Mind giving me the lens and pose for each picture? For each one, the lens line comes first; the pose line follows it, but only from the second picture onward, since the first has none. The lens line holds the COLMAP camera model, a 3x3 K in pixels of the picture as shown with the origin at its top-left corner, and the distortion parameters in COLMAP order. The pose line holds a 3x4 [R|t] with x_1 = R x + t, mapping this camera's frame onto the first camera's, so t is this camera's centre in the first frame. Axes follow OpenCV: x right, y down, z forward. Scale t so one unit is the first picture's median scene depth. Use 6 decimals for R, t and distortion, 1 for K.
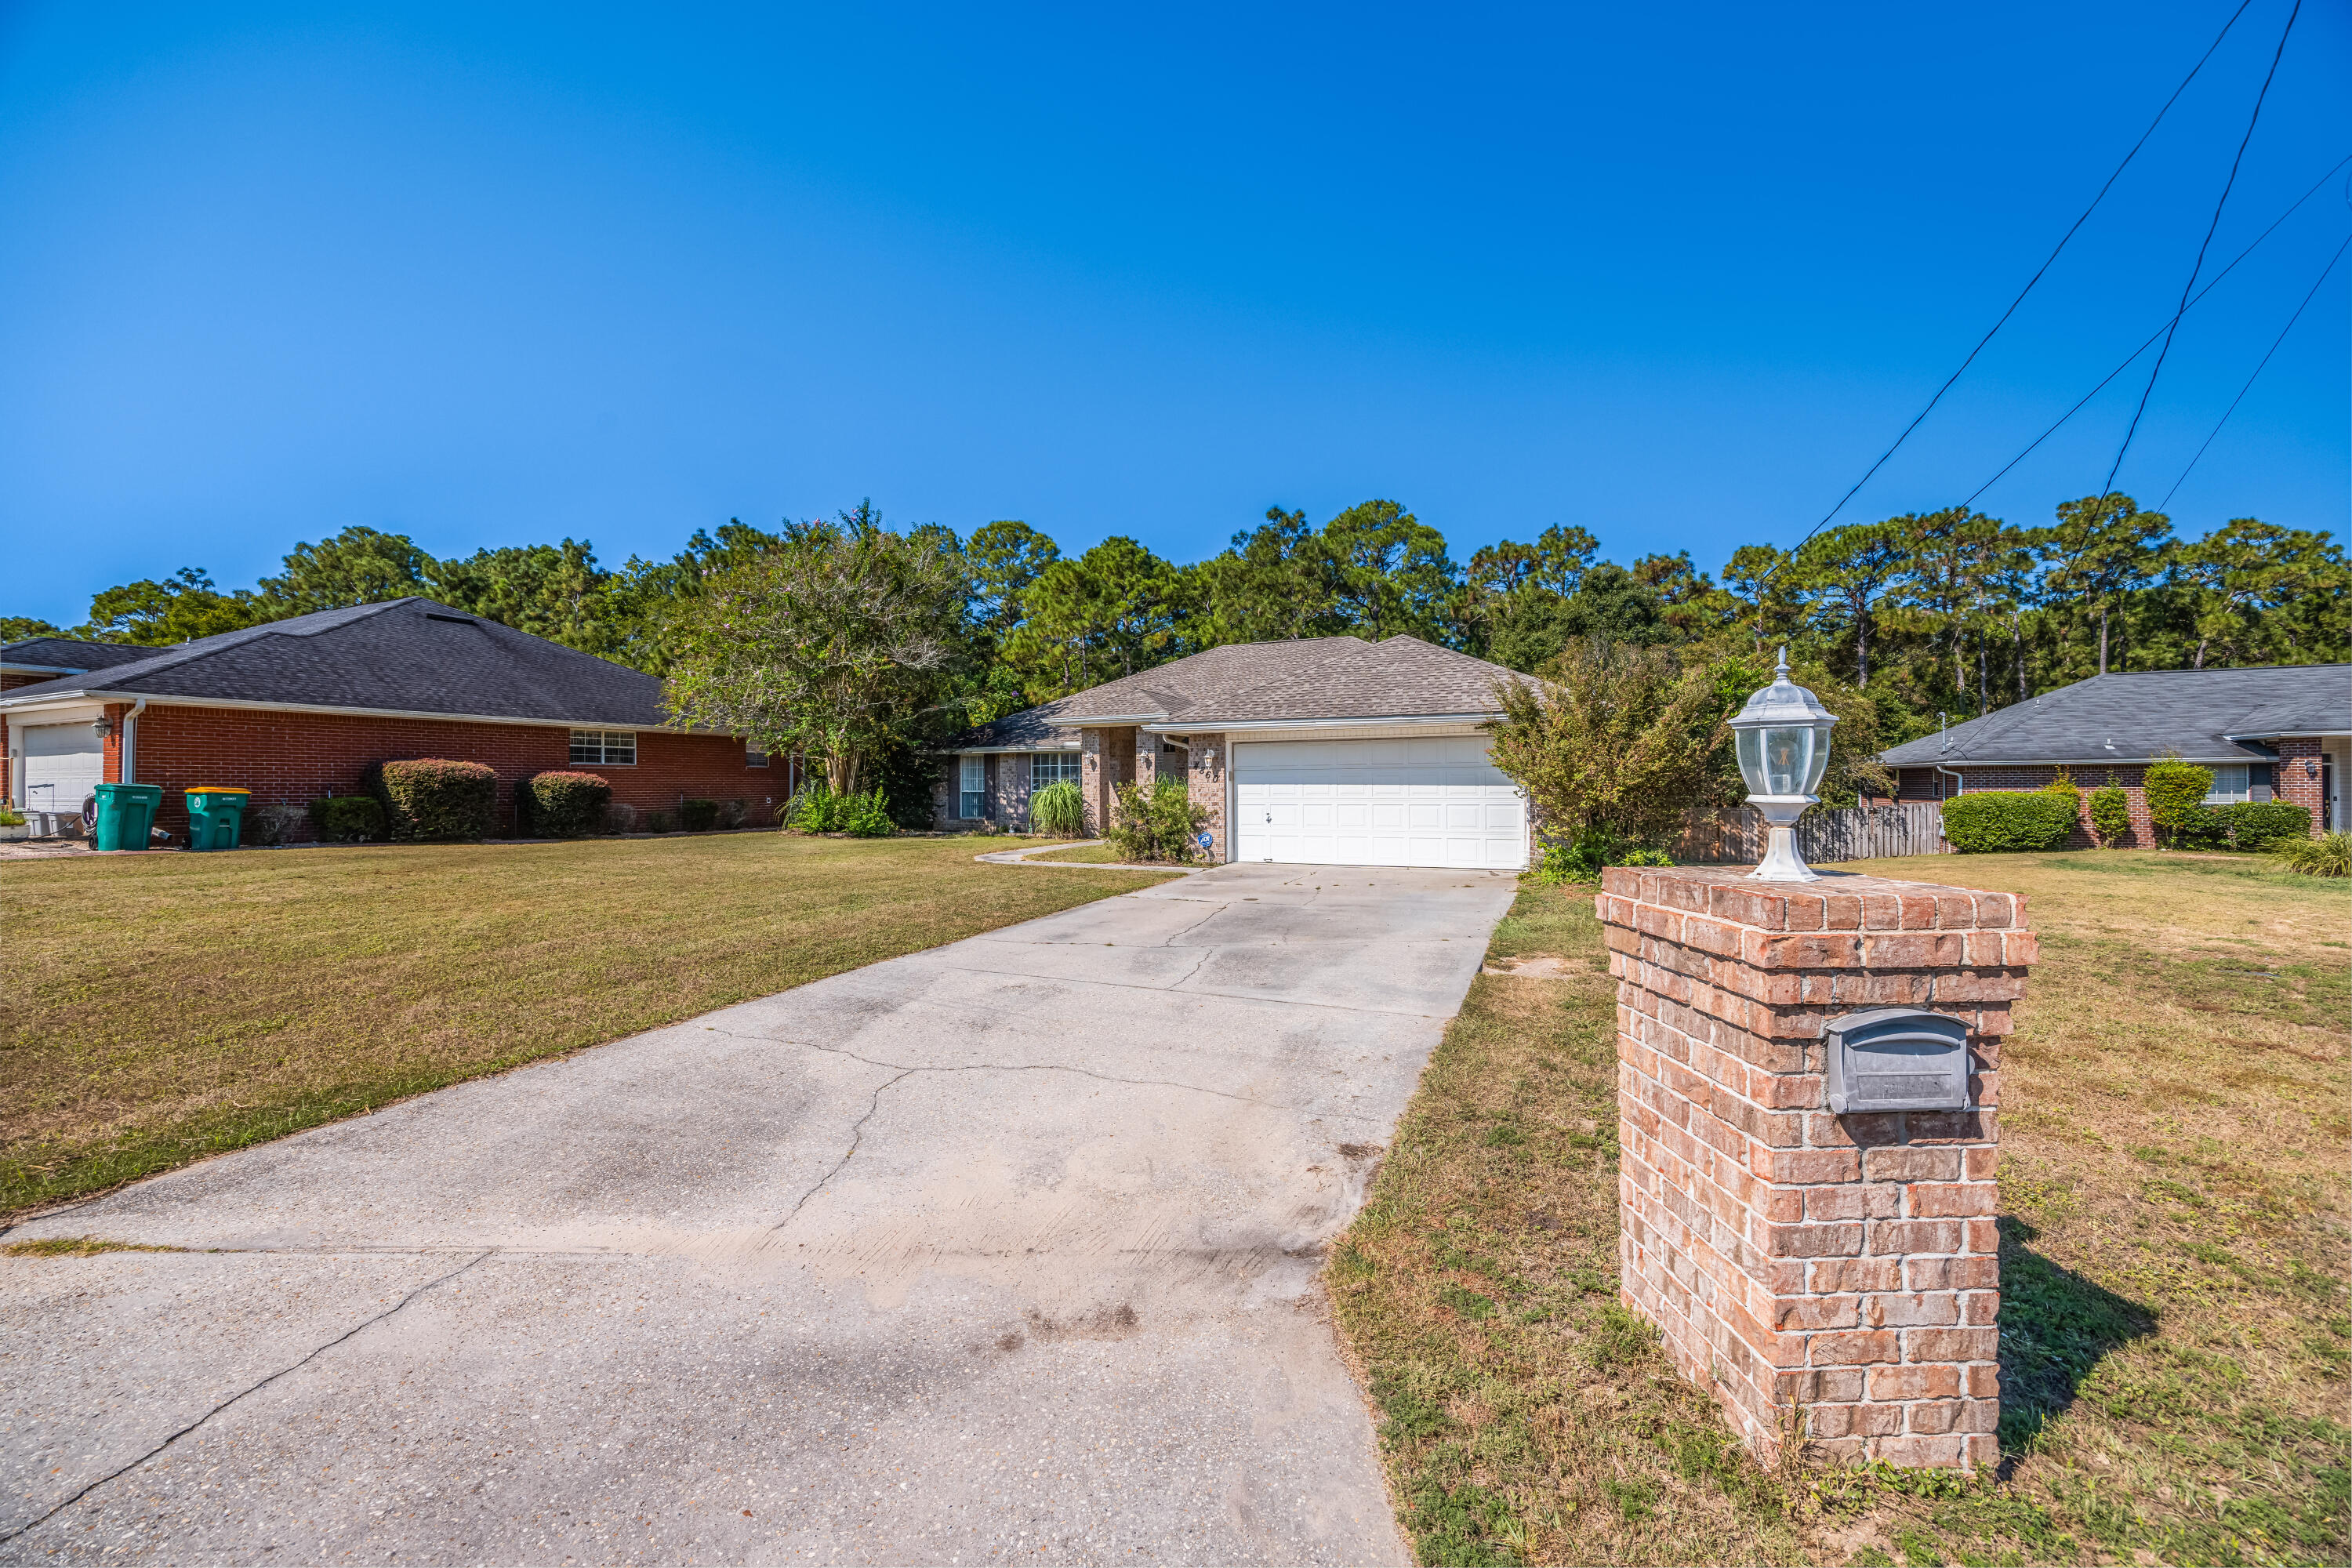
lens RADIAL K [[910.6, 0, 1164.6], [0, 910.6, 789.0], [0, 0, 1]] dist [-0.000356, 0.000582]
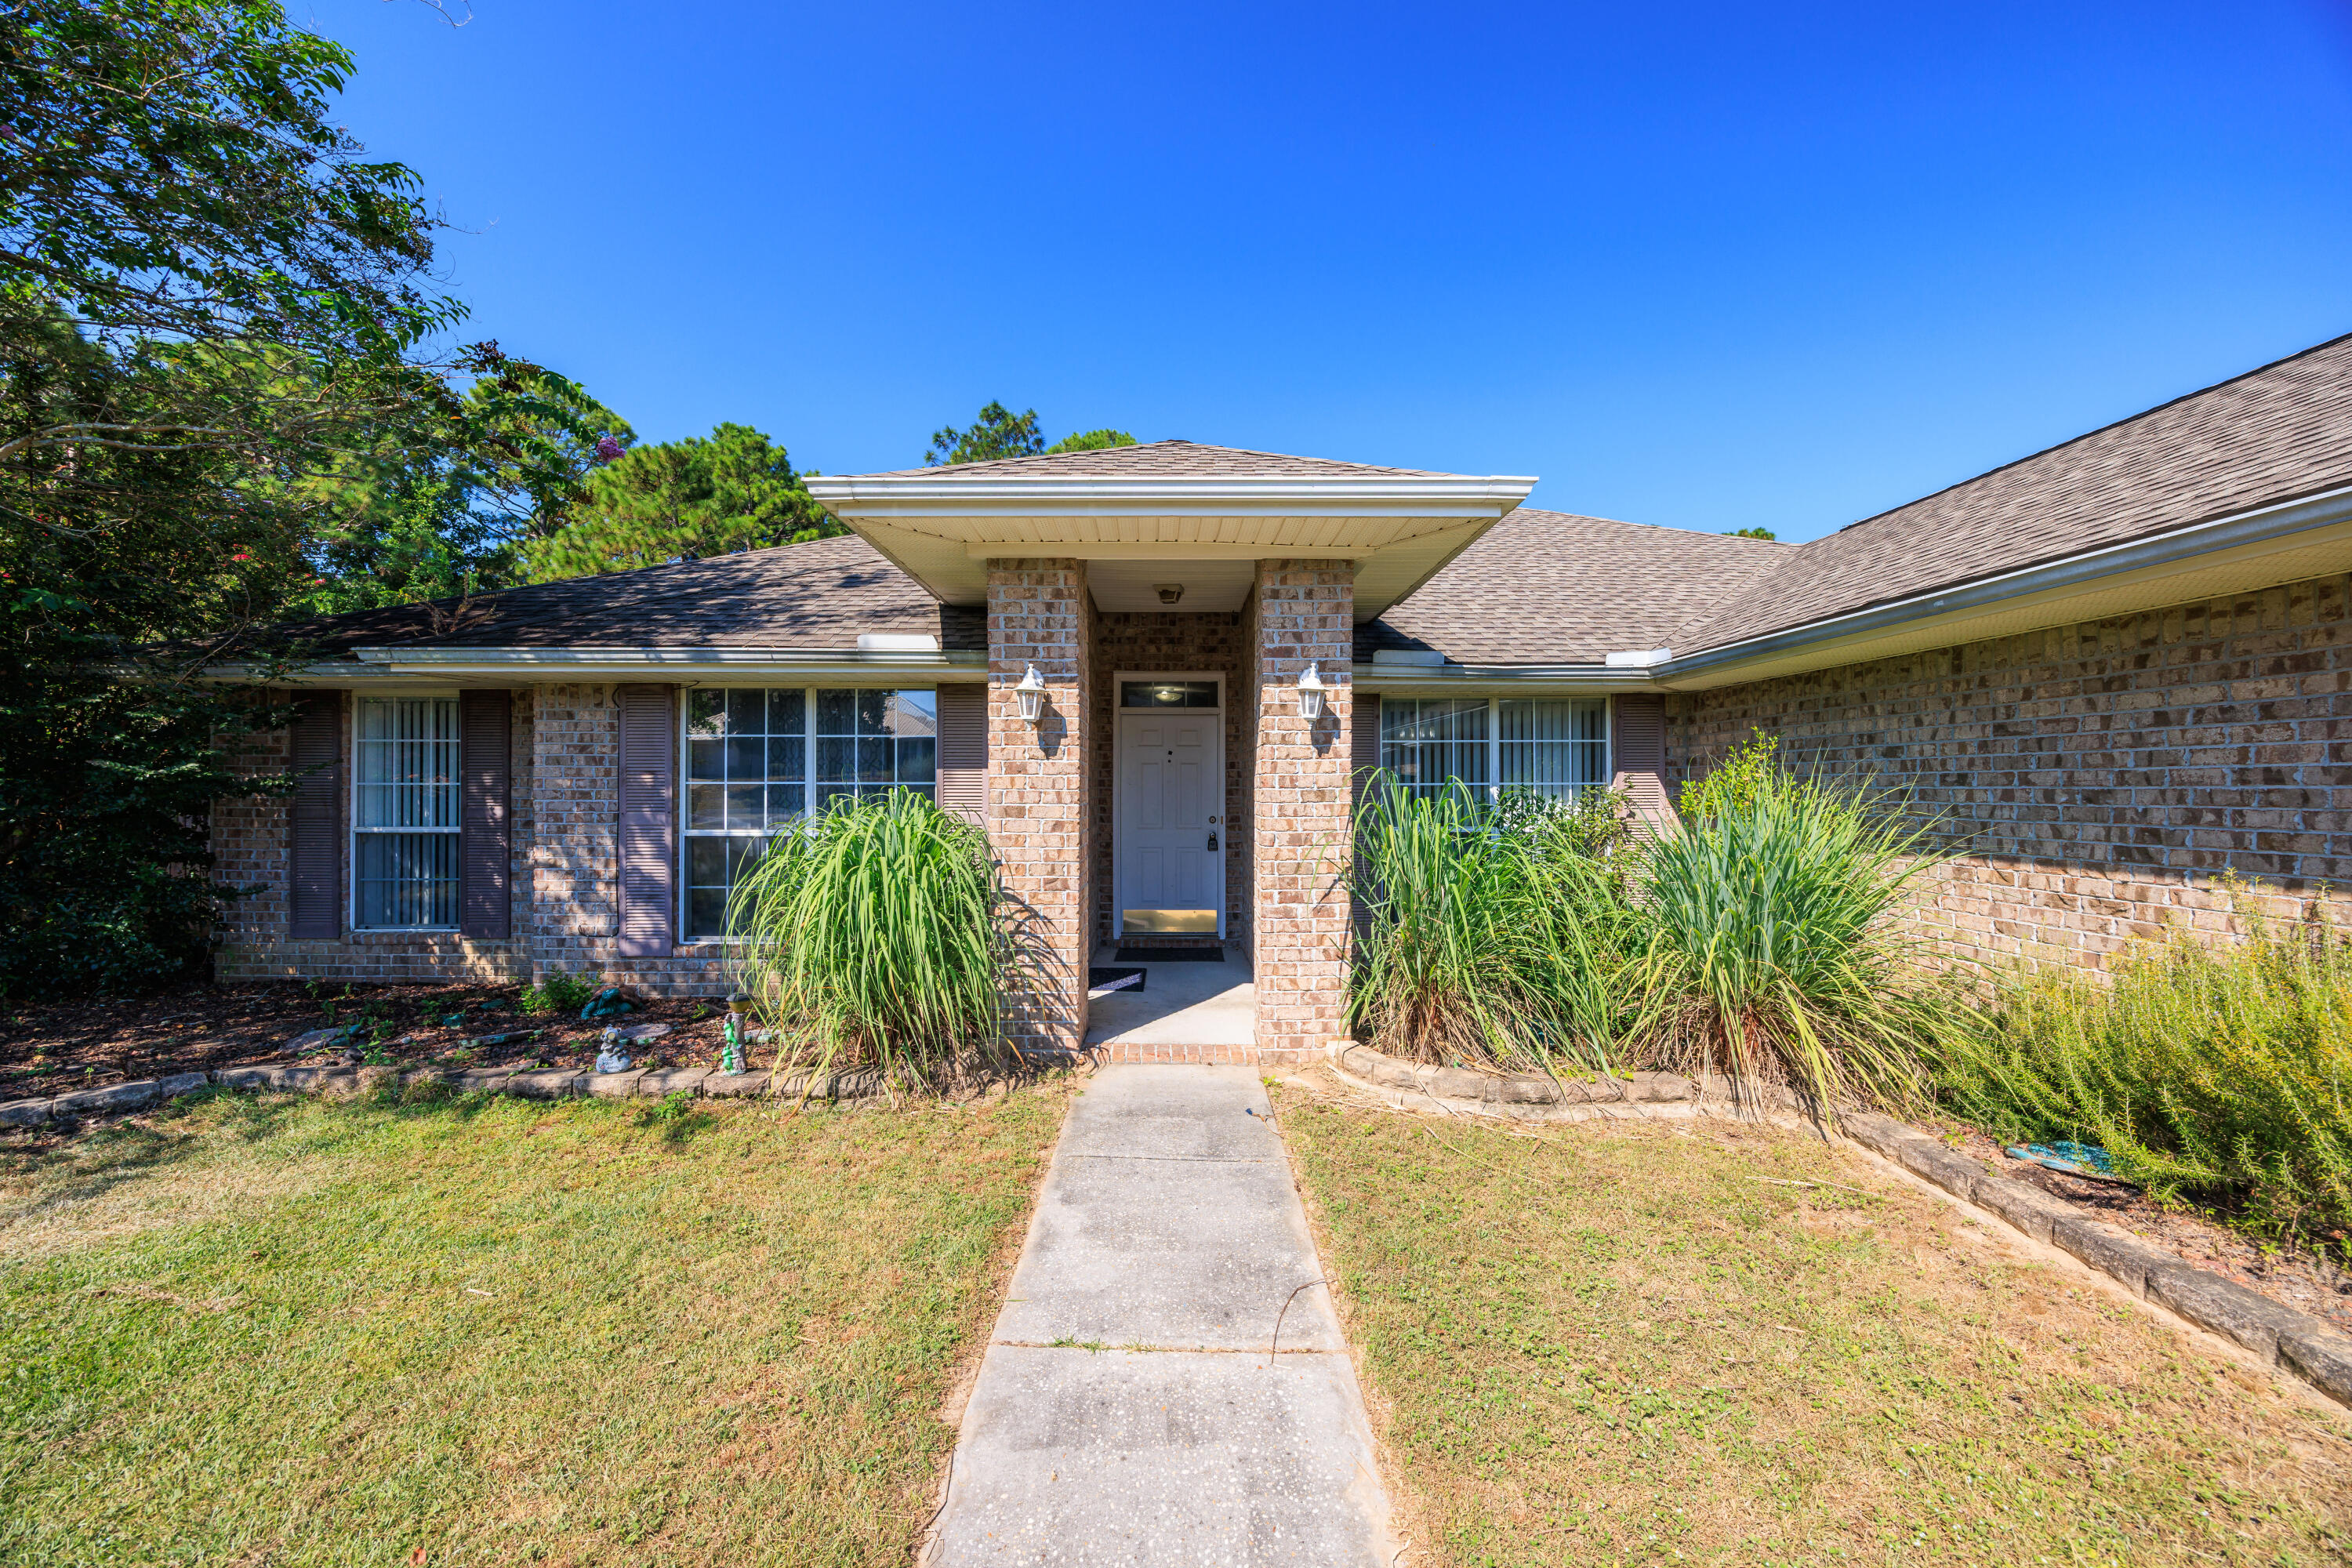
lens RADIAL K [[910.6, 0, 1187.2], [0, 910.6, 784.3], [0, 0, 1]] dist [-0.000356, 0.000582]
pose [[0.898887, 0.006282, 0.438136, -0.057533], [-0.002416, 0.999953, -0.009381, -0.004305], [-0.438174, 0.007374, 0.898860, 0.310681]]
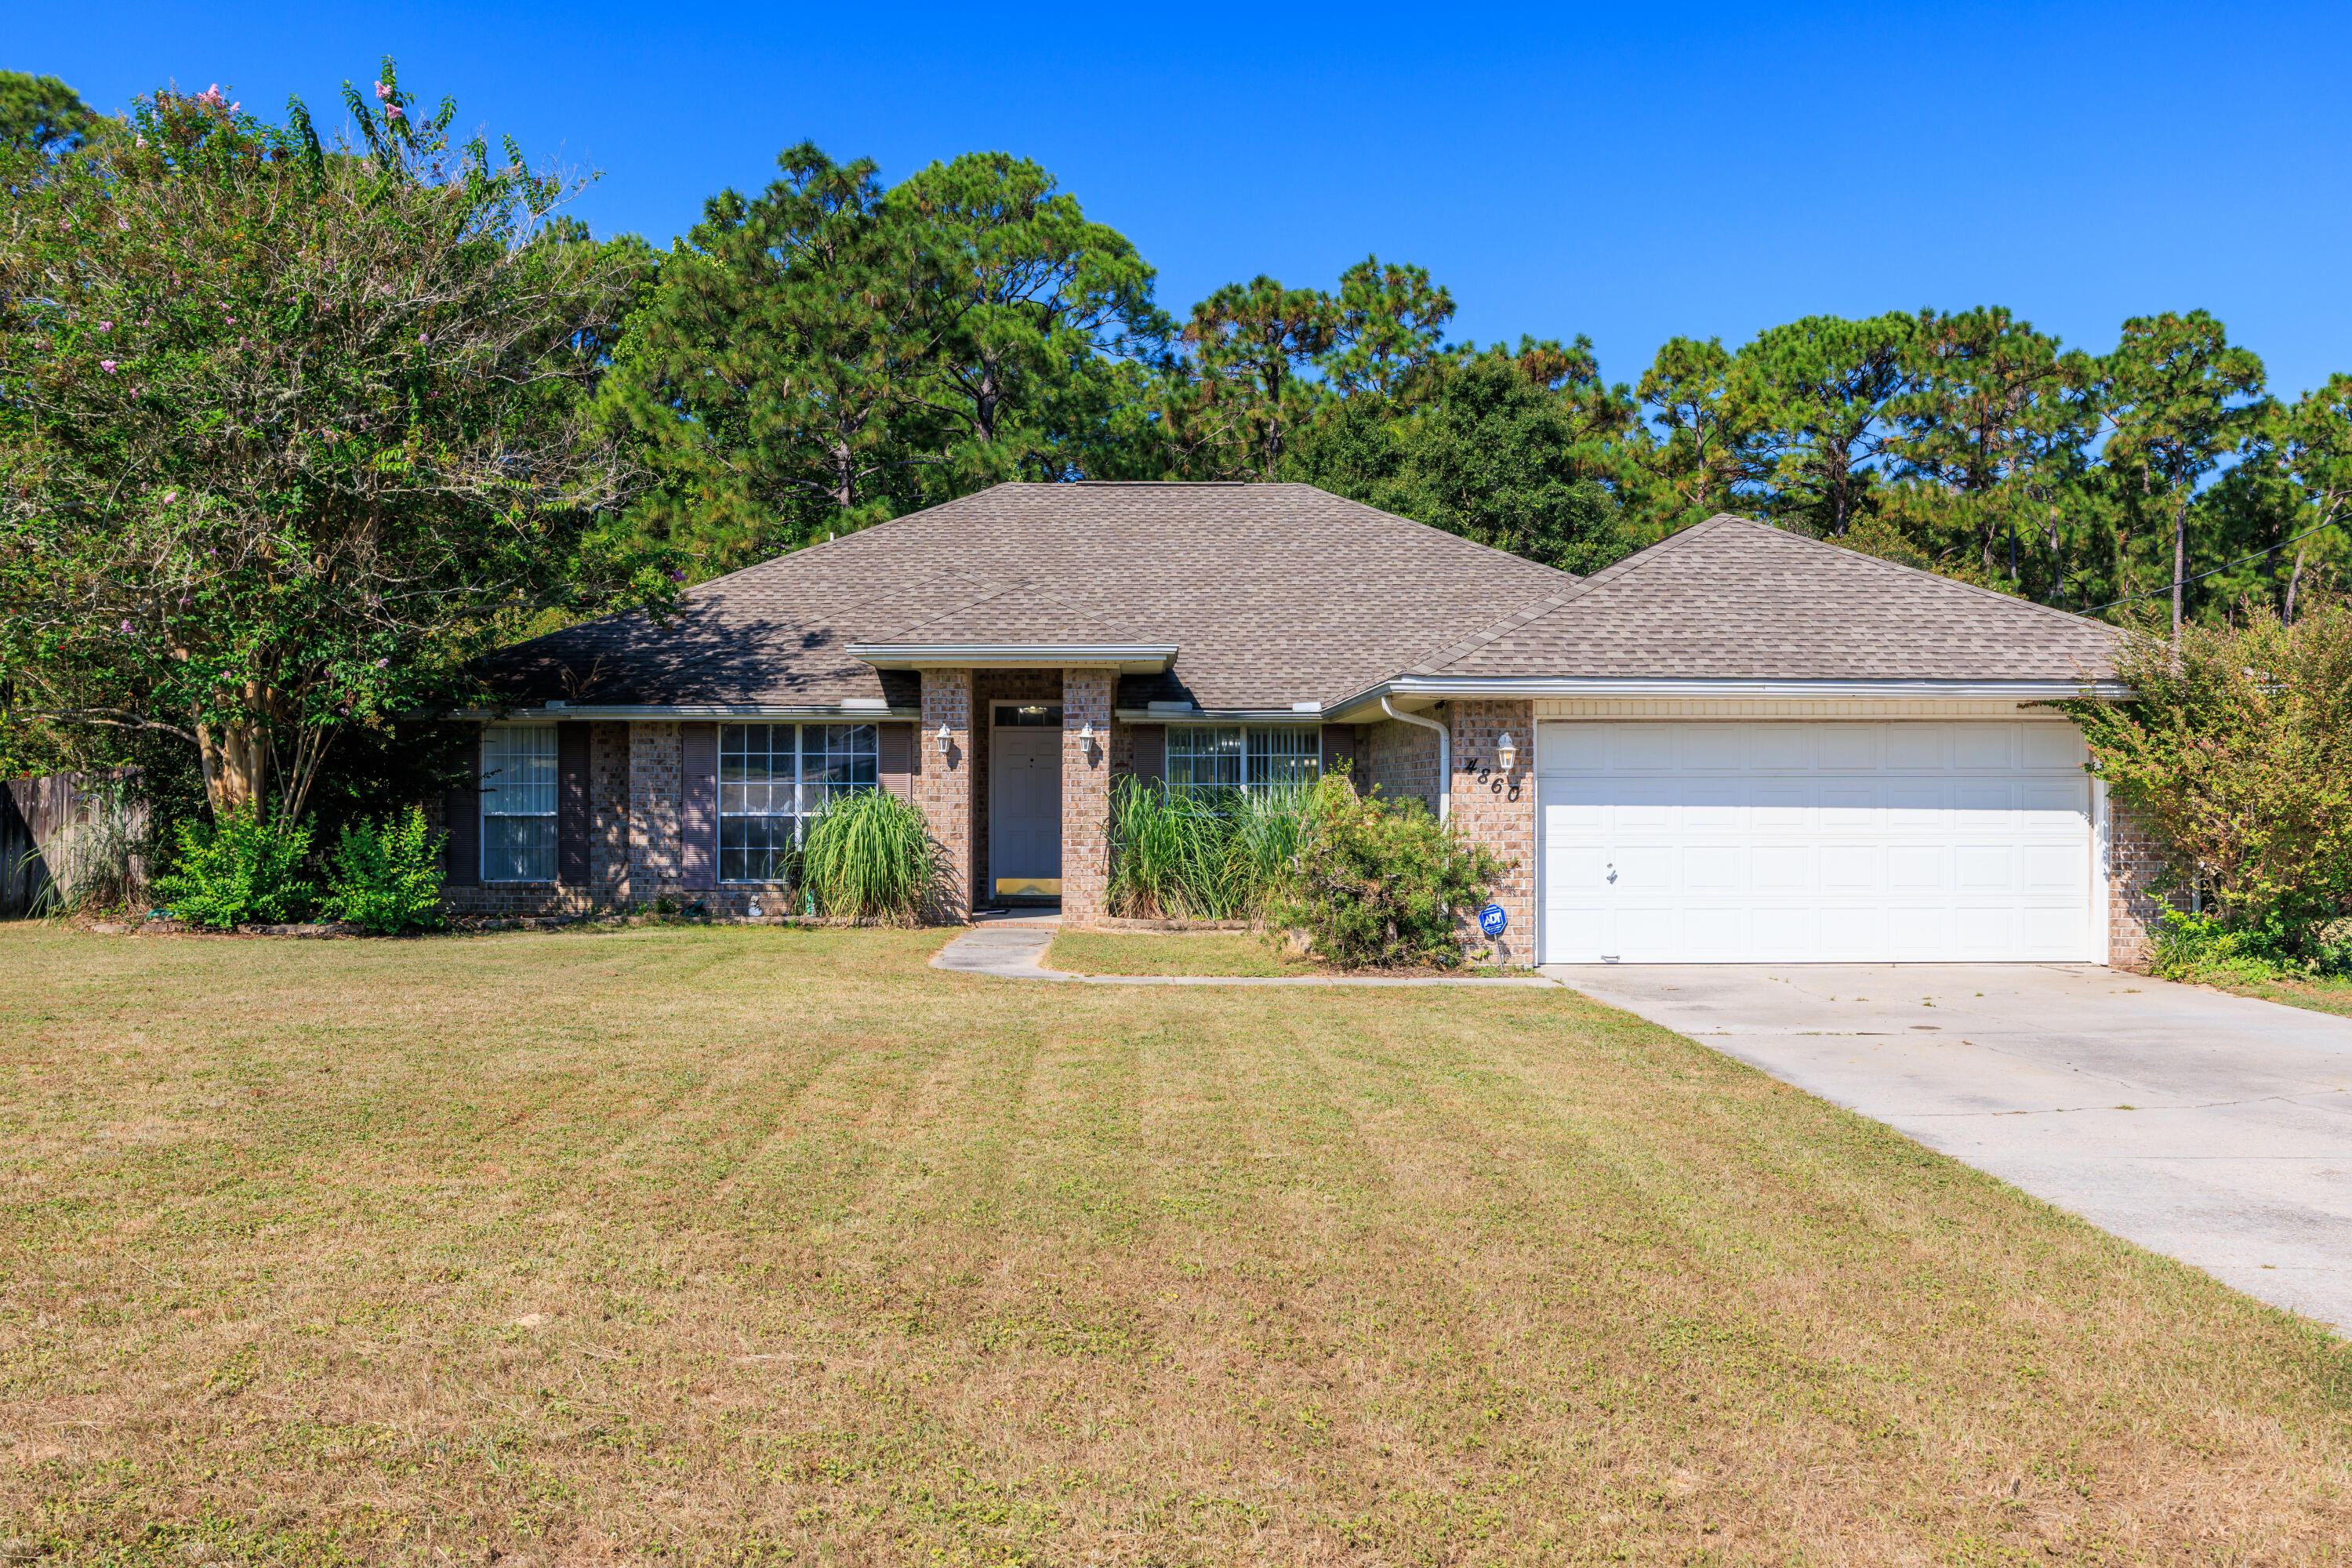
lens RADIAL K [[2182.3, 0, 1175.7], [0, 2182.3, 778.4], [0, 0, 1]] dist [-0.003396, 0.000000]
pose [[0.902037, 0.008324, 0.431579, -0.170667], [-0.003767, 0.999928, -0.011414, -0.001595], [-0.431643, 0.008670, 0.902003, 0.006344]]
